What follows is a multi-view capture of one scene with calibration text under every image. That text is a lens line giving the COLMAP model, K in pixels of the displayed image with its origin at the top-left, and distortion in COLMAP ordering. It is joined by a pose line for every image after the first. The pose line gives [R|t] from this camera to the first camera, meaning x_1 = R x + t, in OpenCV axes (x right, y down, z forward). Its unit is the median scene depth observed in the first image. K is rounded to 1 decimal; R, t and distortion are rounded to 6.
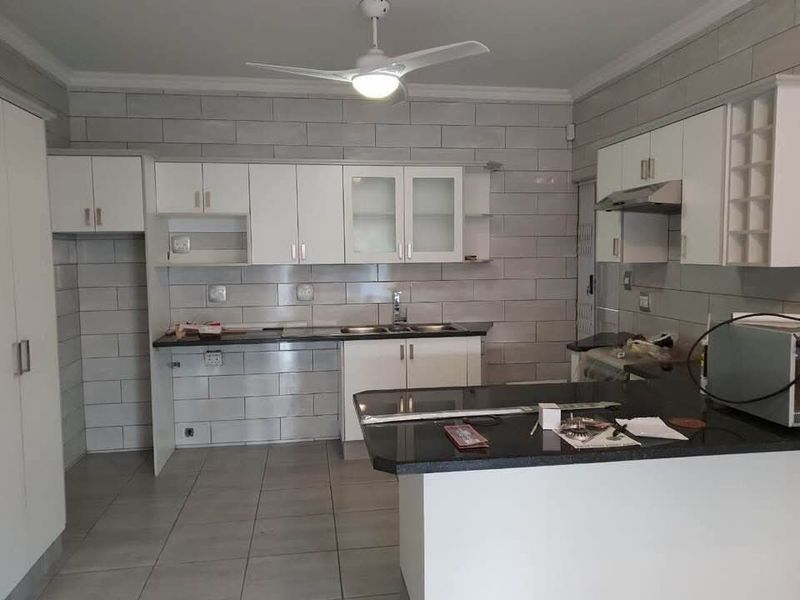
lens RADIAL K [[590.2, 0, 400.0], [0, 590.2, 300.0], [0, 0, 1]] dist [0.001603, -0.096130]
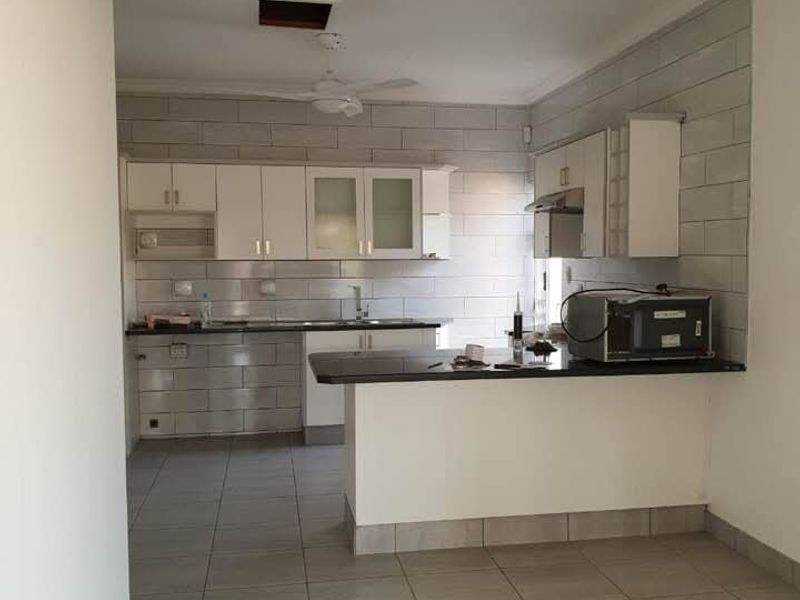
lens RADIAL K [[694.7, 0, 400.0], [0, 694.7, 300.0], [0, 0, 1]] dist [0.007280, -0.000030]
pose [[0.999450, 0.003065, 0.033022, 0.031186], [-0.002590, 0.999892, -0.014433, 0.028597], [-0.033063, 0.014339, 0.999350, -0.243207]]
